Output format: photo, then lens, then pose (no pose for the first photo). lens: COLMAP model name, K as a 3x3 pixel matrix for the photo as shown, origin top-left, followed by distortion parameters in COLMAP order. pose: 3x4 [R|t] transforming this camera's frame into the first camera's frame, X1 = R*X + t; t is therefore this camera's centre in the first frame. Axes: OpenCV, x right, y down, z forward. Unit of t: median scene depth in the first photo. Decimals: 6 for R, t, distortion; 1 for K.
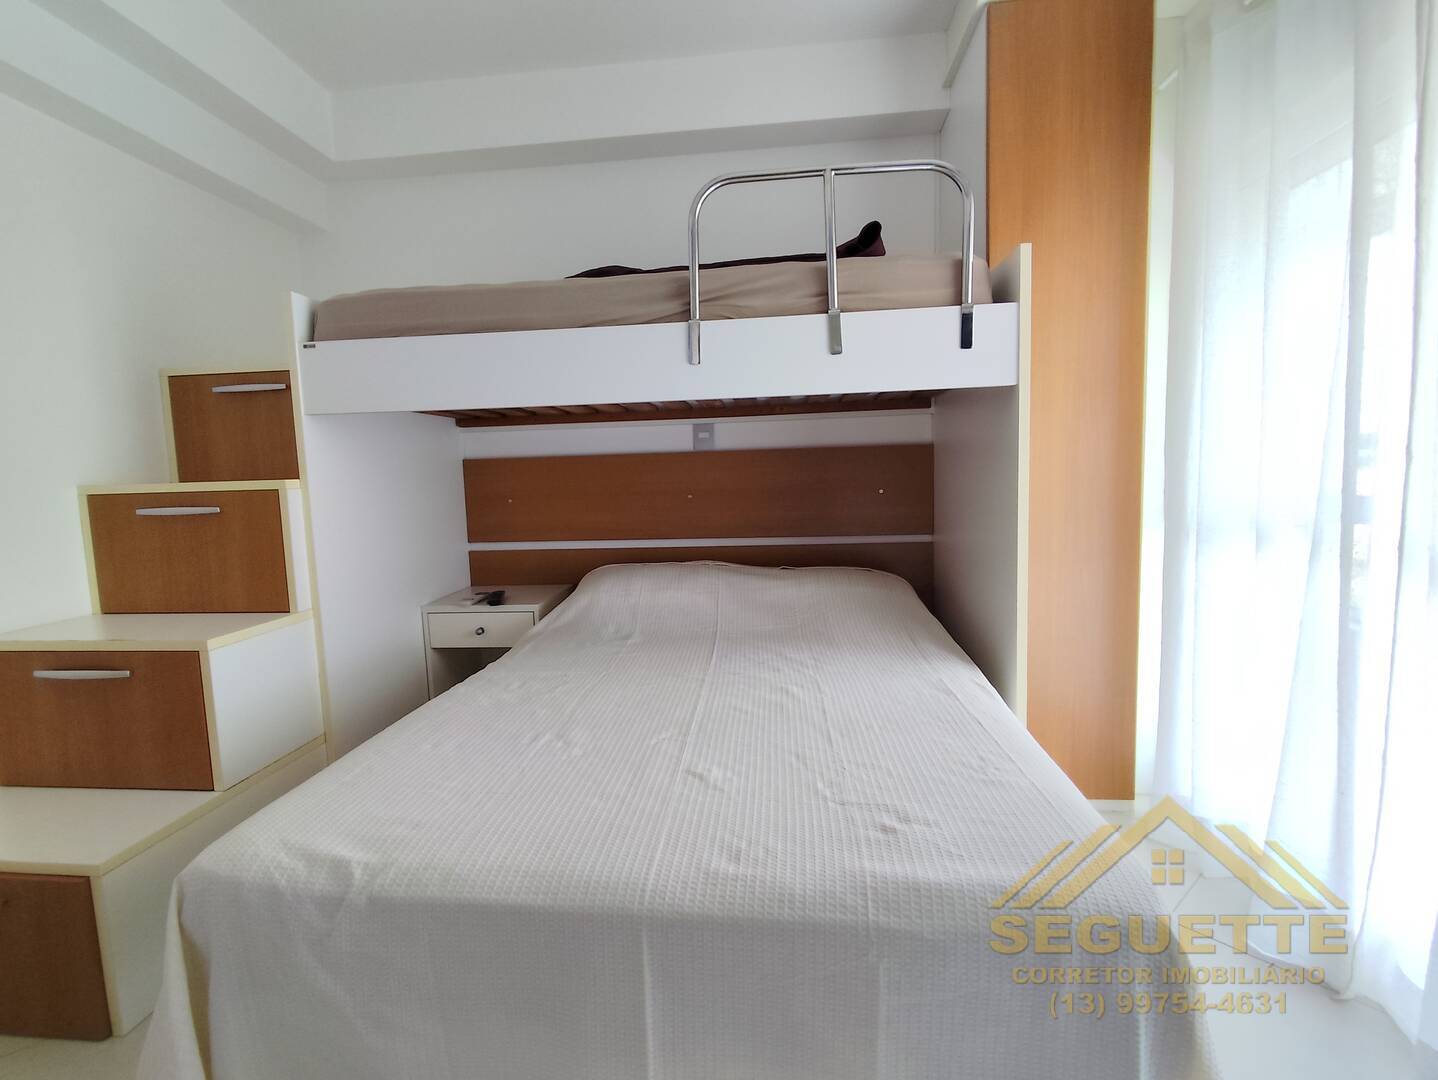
lens RADIAL K [[650.3, 0, 713.8], [0, 650.3, 536.5], [0, 0, 1]] dist [-0.006920, -0.000902]
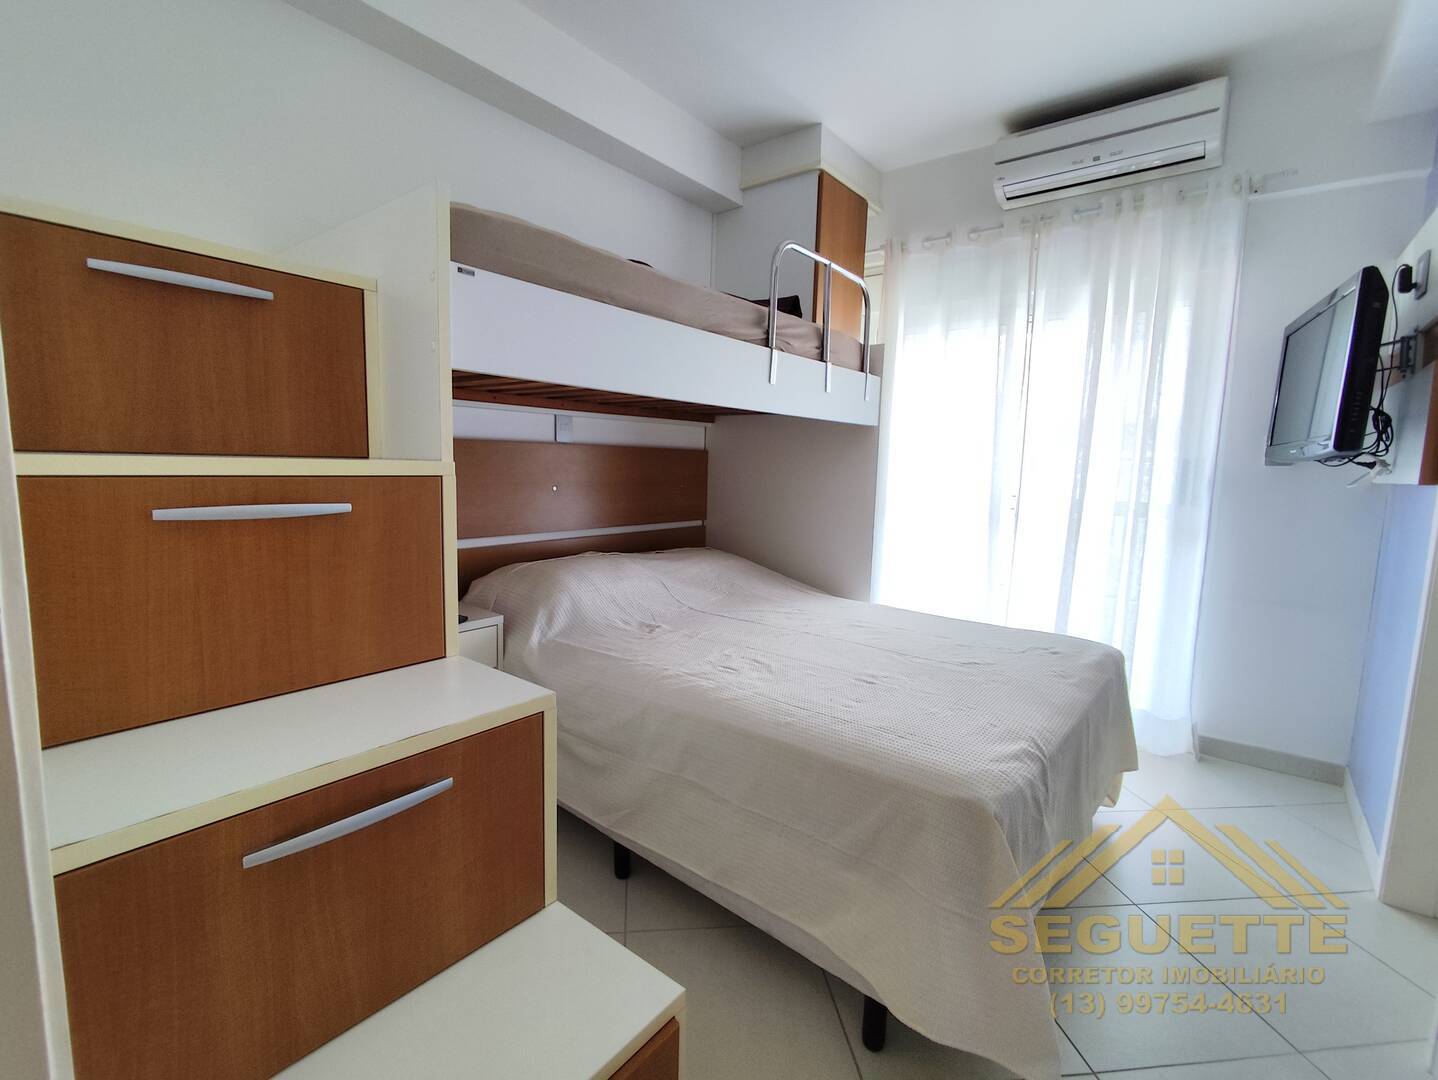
lens RADIAL K [[650.3, 0, 713.8], [0, 650.3, 536.5], [0, 0, 1]] dist [-0.006920, -0.000902]
pose [[0.552172, -0.050920, 0.832174, -1.063003], [0.037750, 0.998636, 0.036058, -0.023190], [-0.832875, 0.011505, 0.553342, 0.386876]]
